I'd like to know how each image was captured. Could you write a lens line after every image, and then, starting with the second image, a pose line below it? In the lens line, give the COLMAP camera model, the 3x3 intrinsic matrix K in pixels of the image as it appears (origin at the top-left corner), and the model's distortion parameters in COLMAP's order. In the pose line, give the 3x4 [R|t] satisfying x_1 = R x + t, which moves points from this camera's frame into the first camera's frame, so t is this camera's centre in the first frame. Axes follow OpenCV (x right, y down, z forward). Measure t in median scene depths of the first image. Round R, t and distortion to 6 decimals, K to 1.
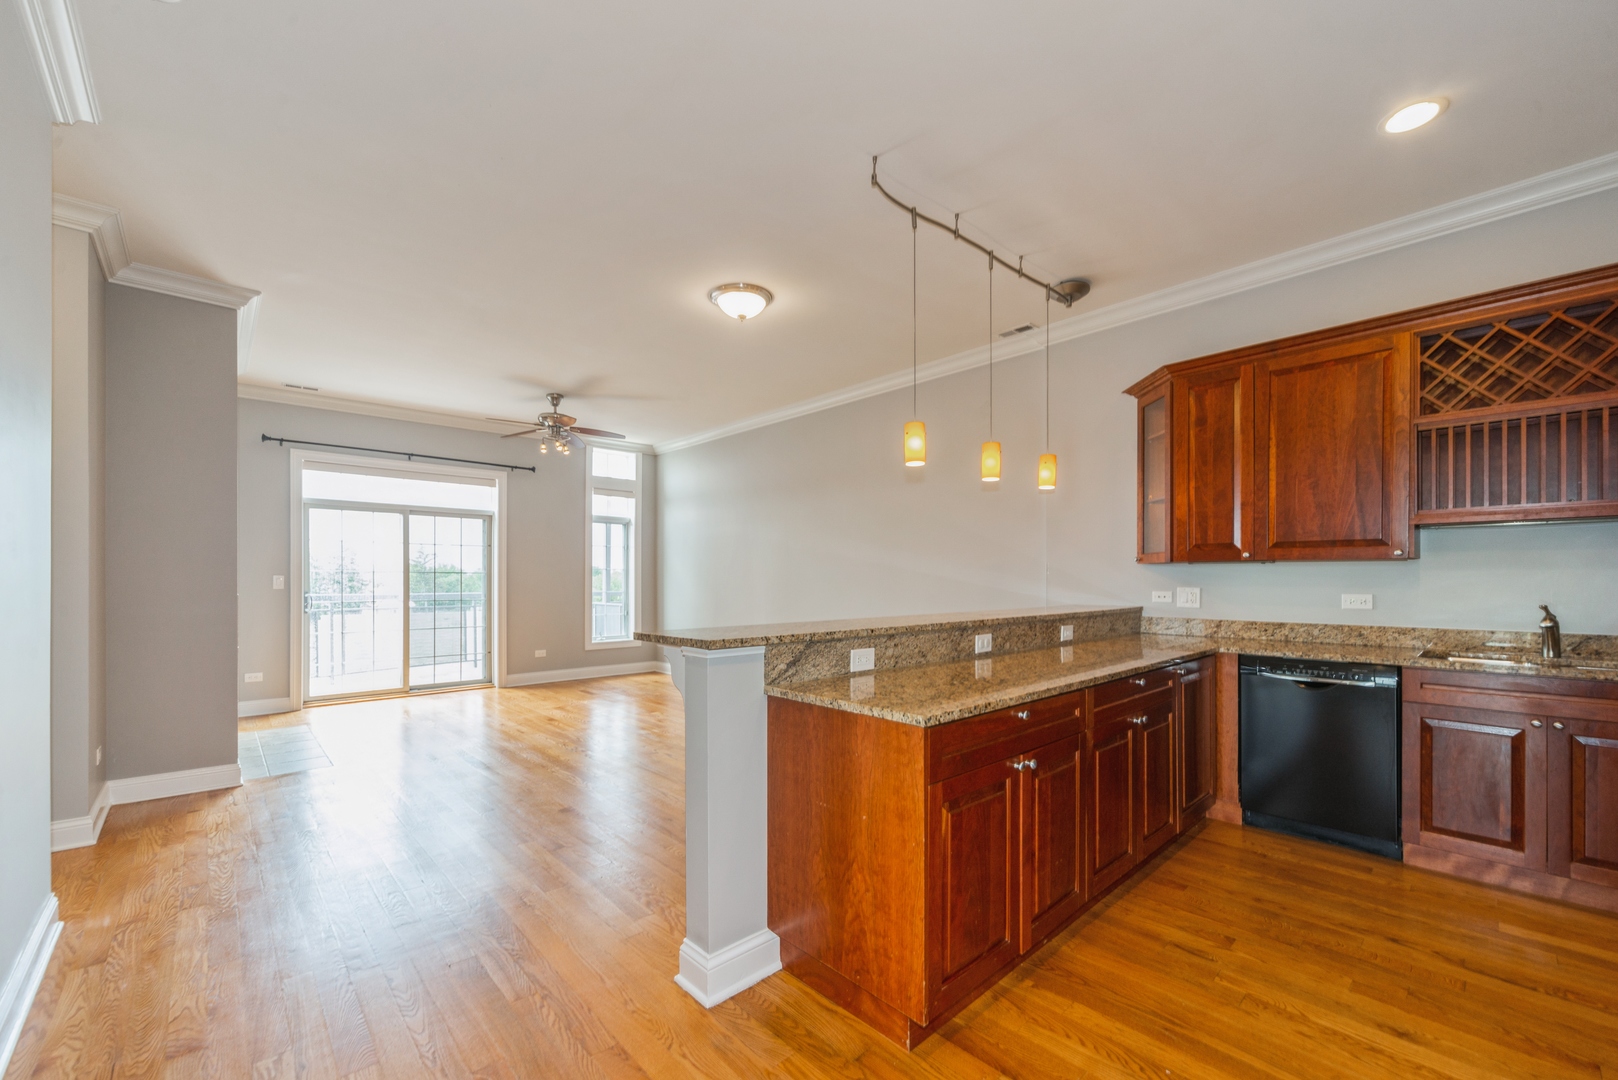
lens RADIAL K [[648.4, 0, 811.8], [0, 648.4, 576.2], [0, 0, 1]] dist [0.001783, 0.000470]
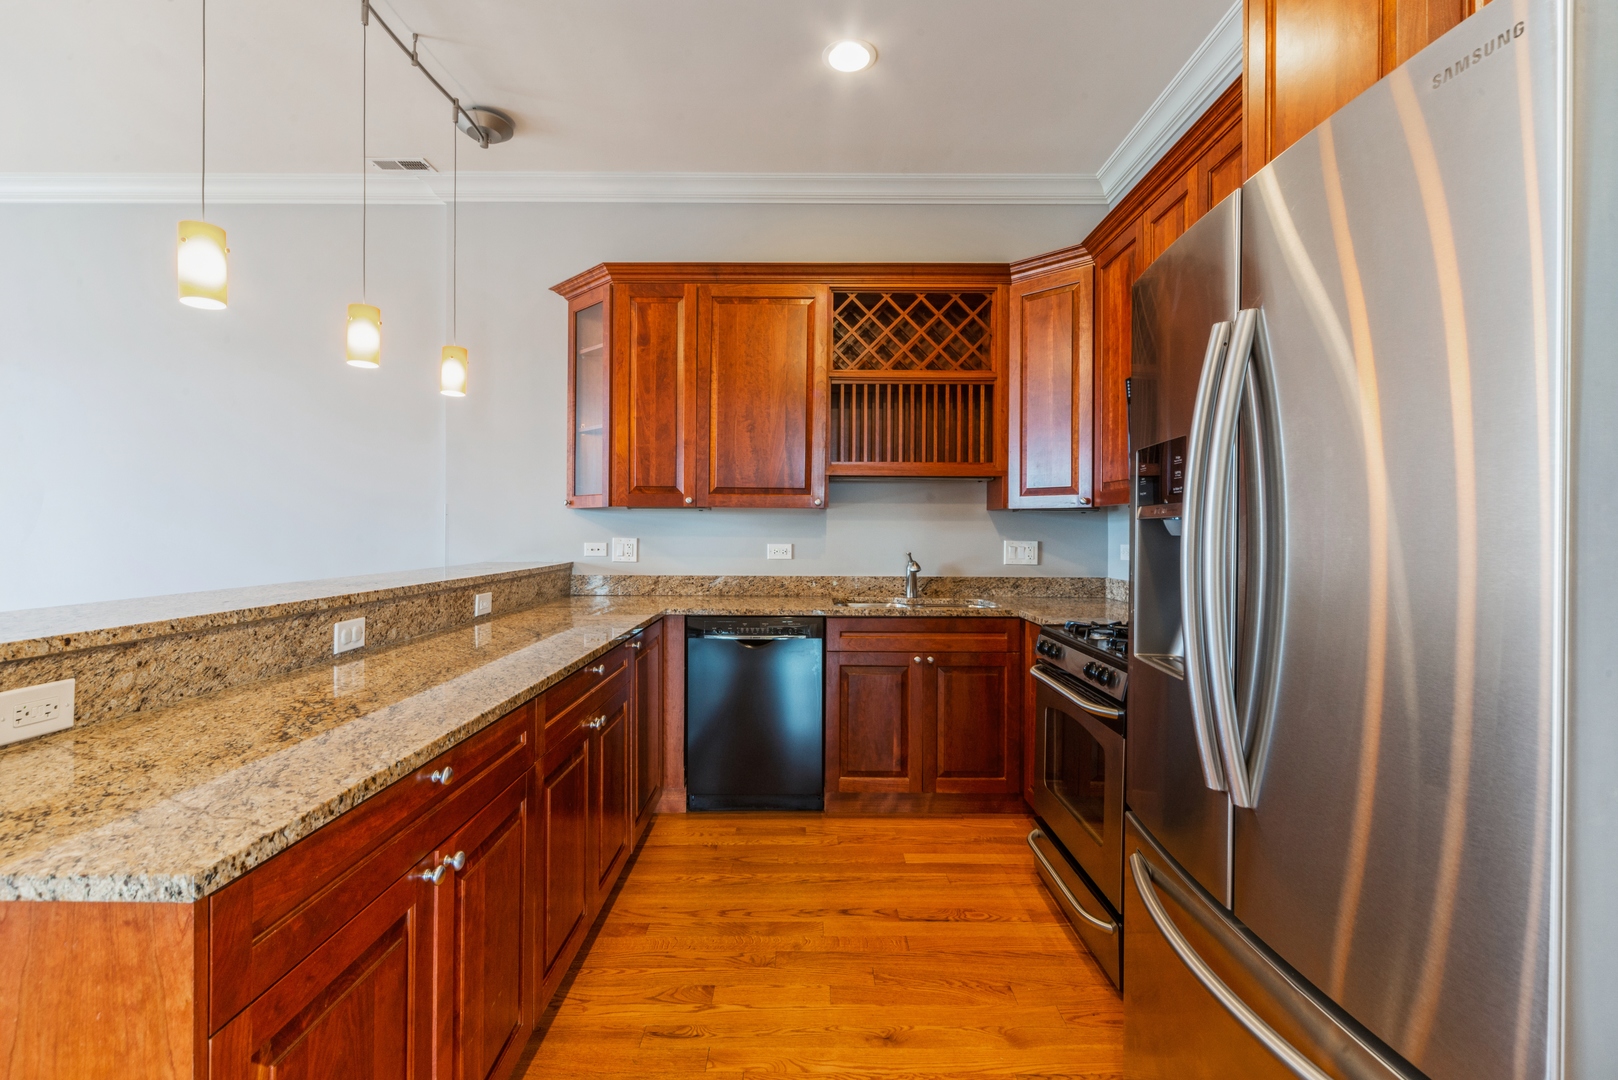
lens RADIAL K [[743.4, 0, 809.8], [0, 743.4, 529.7], [0, 0, 1]] dist [0.001063, -0.000435]
pose [[0.679623, 0.003626, 0.733553, 0.052024], [-0.007899, 0.999966, 0.002376, 0.003376], [-0.733519, -0.007409, 0.679628, 0.231238]]
